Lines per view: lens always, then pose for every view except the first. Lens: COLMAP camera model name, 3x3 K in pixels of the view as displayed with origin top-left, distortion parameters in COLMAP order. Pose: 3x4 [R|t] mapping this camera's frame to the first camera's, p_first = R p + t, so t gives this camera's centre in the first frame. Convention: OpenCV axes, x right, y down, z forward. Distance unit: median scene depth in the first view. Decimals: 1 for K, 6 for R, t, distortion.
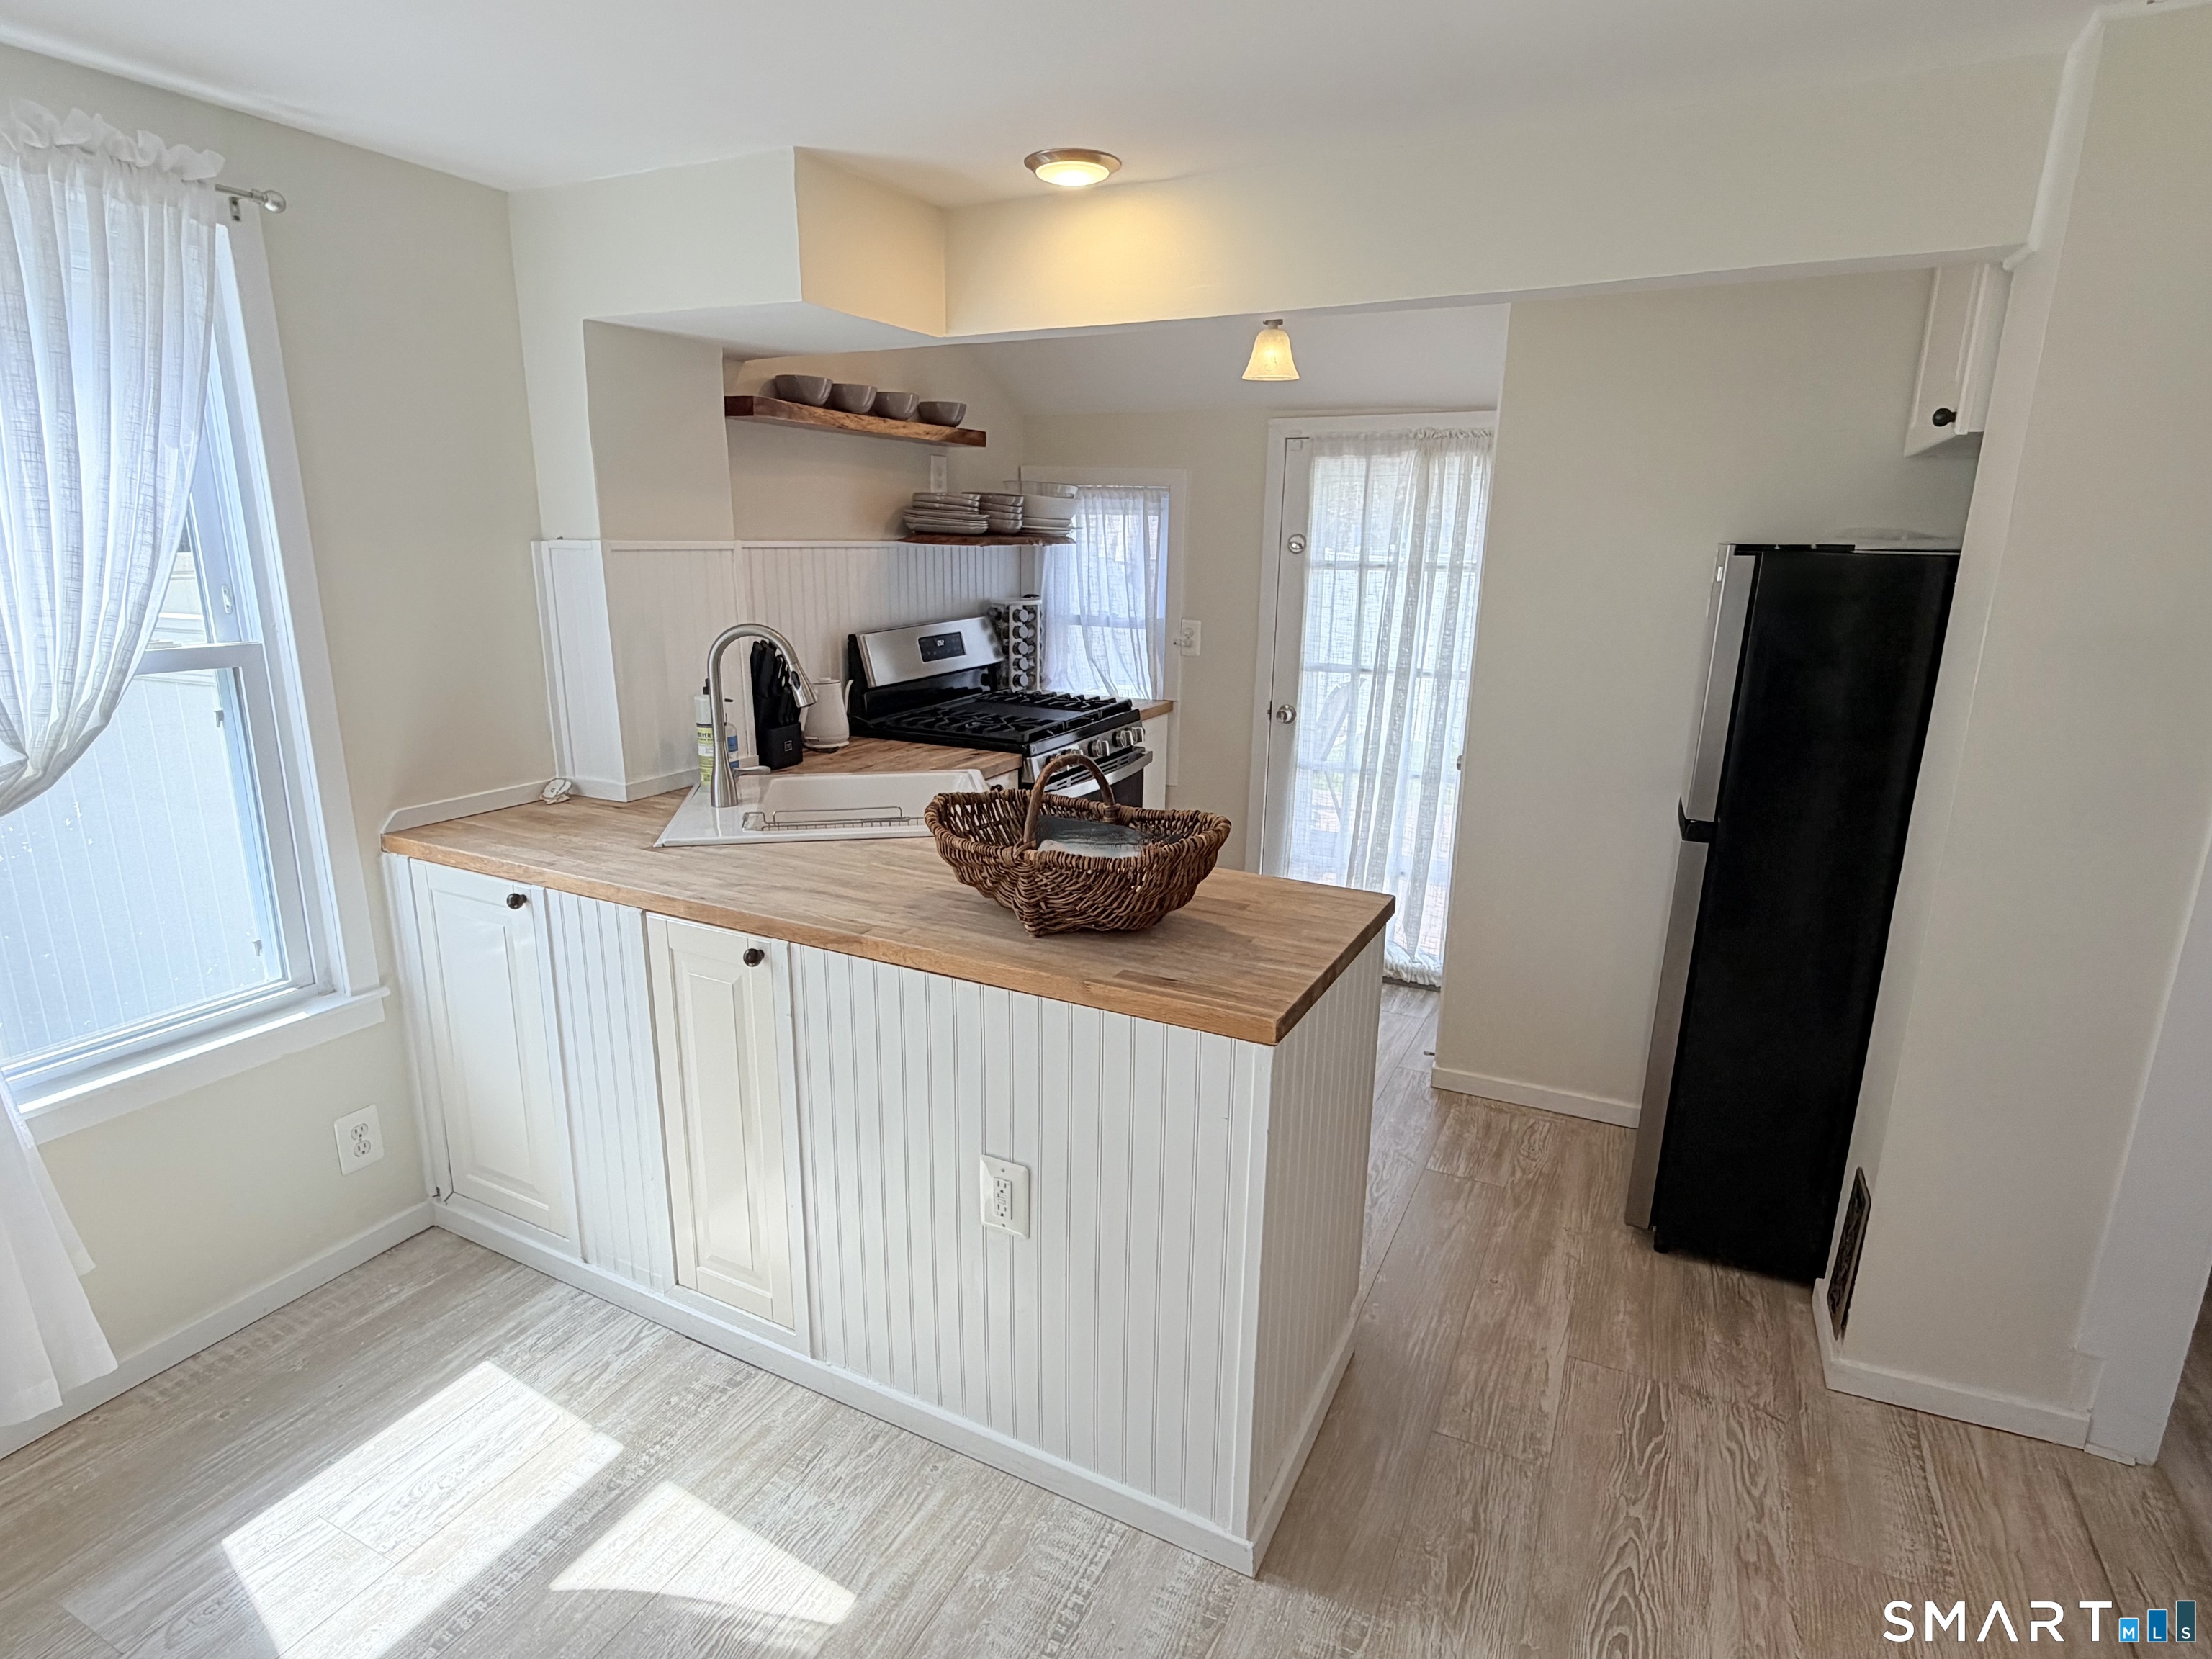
lens RADIAL K [[1165.6, 0, 1102.9], [0, 1165.6, 828.7], [0, 0, 1]] dist [-0.000516, -0.000024]
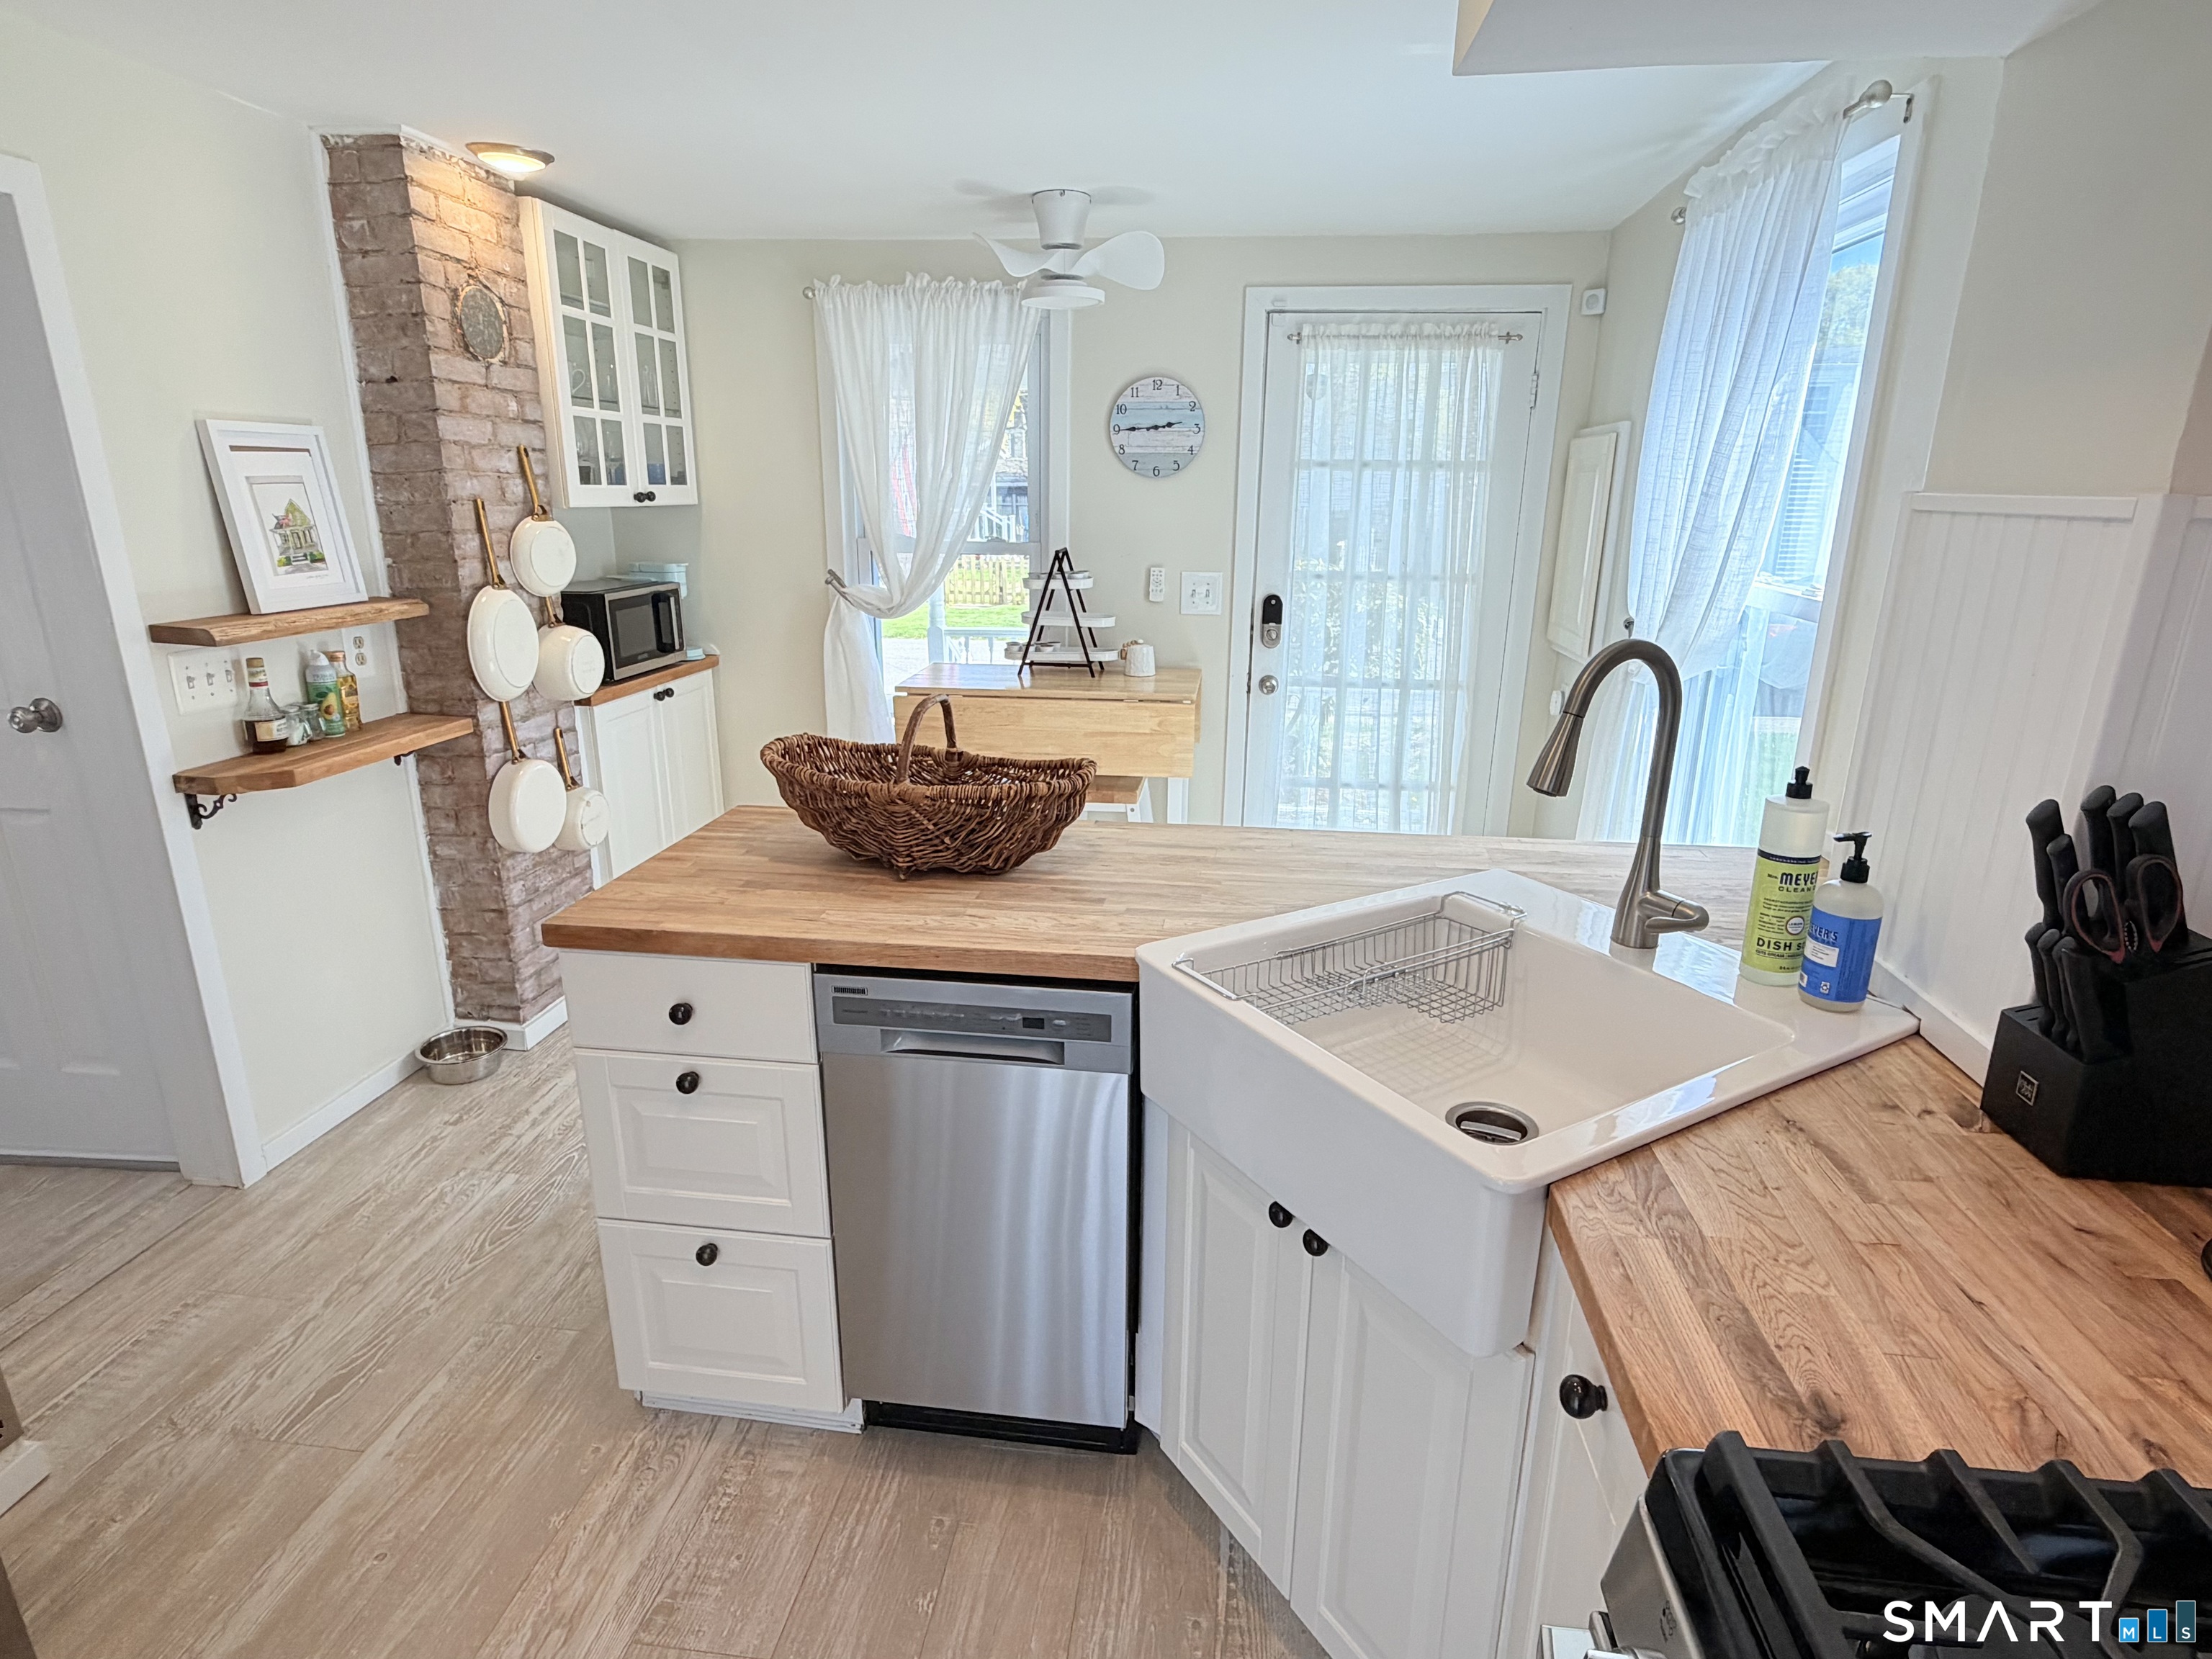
lens RADIAL K [[1165.6, 0, 1103.5], [0, 1165.6, 827.0], [0, 0, 1]] dist [-0.000516, -0.000024]
pose [[-0.941545, 0.078735, -0.327558, 0.150634], [-0.100929, 0.861720, 0.497245, -0.435566], [0.321413, 0.501239, -0.803401, 1.759340]]
